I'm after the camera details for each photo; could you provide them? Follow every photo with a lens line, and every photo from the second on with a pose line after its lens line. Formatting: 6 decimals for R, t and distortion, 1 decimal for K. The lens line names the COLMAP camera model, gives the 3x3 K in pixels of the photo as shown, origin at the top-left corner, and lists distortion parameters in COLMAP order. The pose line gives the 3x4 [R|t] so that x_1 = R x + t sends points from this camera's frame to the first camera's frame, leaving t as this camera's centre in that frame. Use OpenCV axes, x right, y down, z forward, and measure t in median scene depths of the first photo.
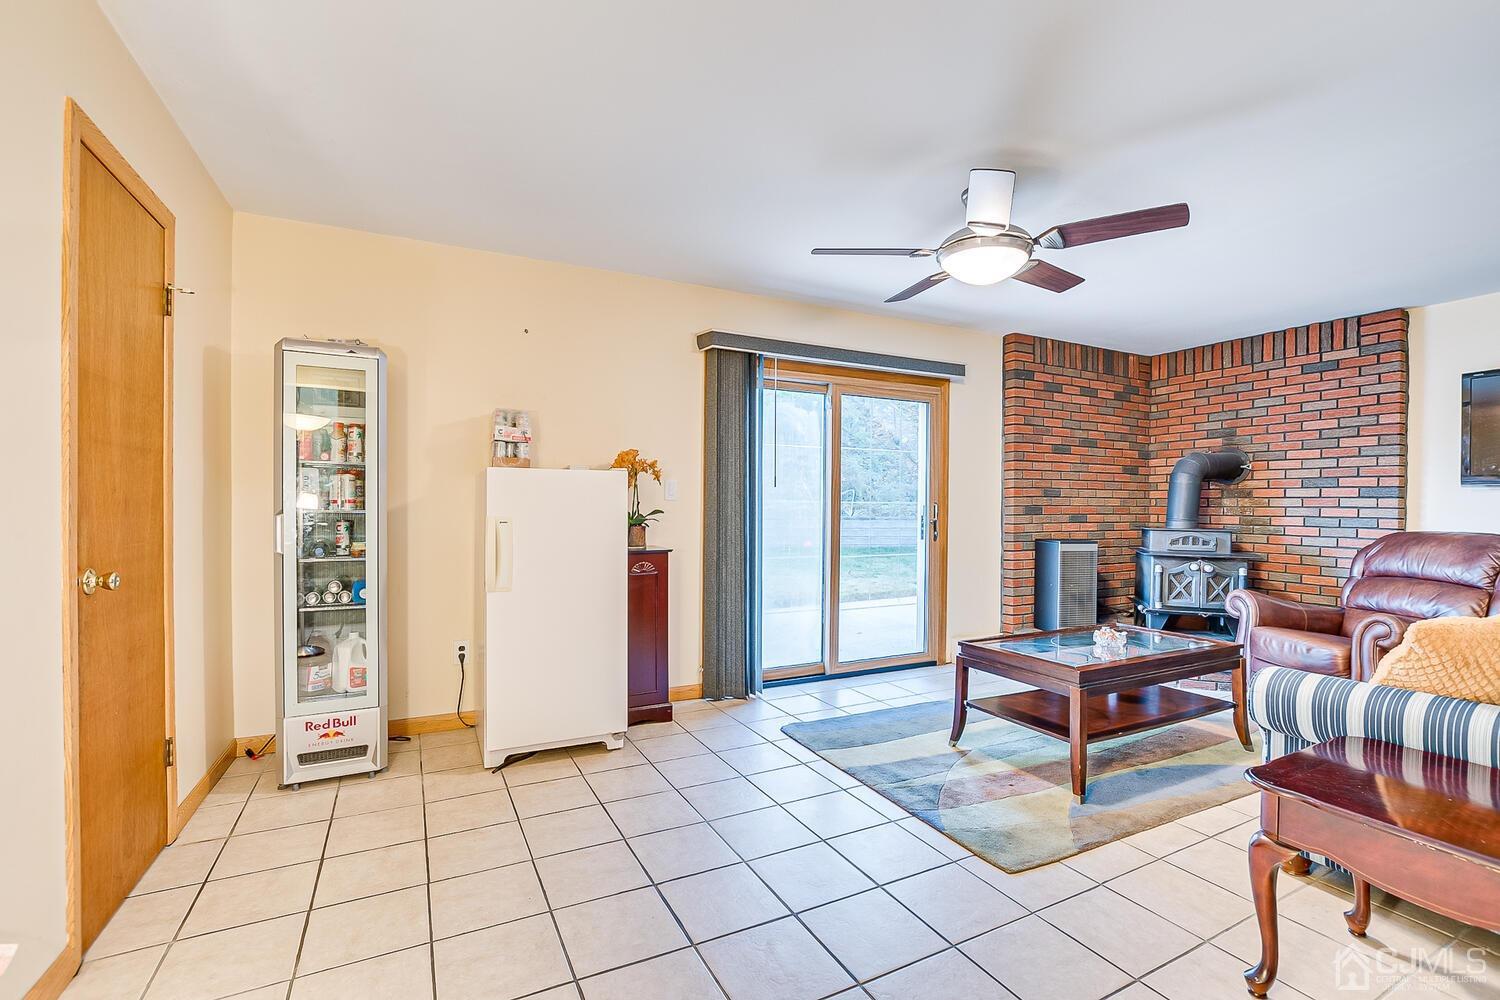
lens RADIAL K [[663.4, 0, 742.7], [0, 663.4, 506.7], [0, 0, 1]] dist [-0.007898, -0.000581]
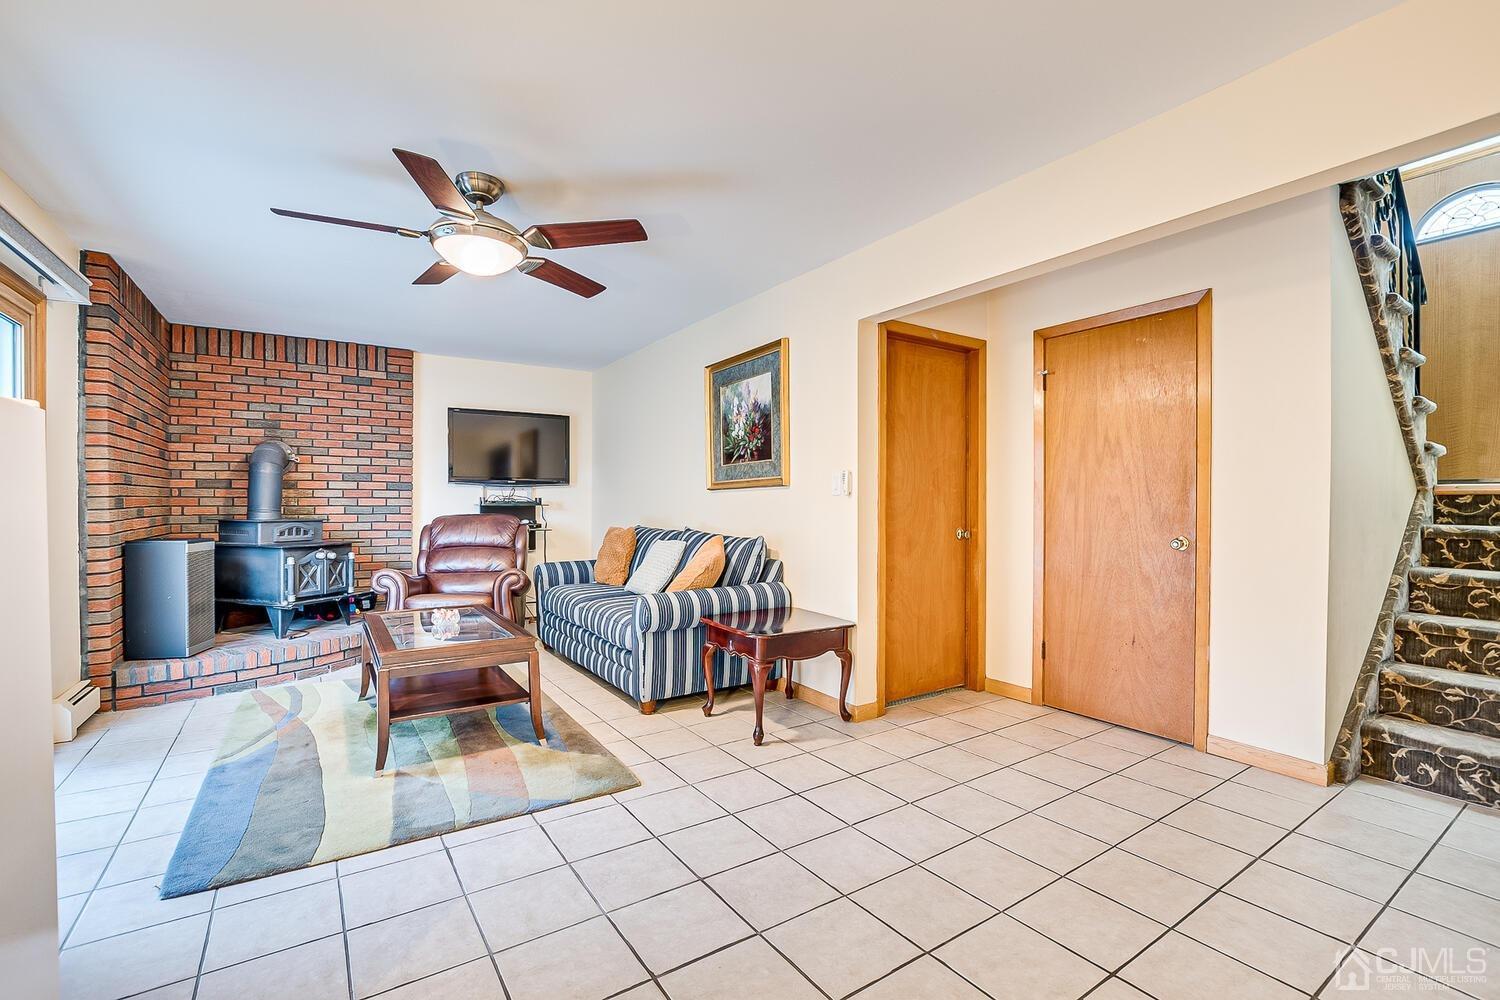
lens RADIAL K [[663.4, 0, 744.7], [0, 663.4, 511.2], [0, 0, 1]] dist [-0.007898, -0.000581]
pose [[-0.110057, -0.022455, 0.993672, -0.402491], [-0.000098, 0.999745, 0.022582, -0.001792], [-0.993925, 0.002388, -0.110031, 0.431662]]
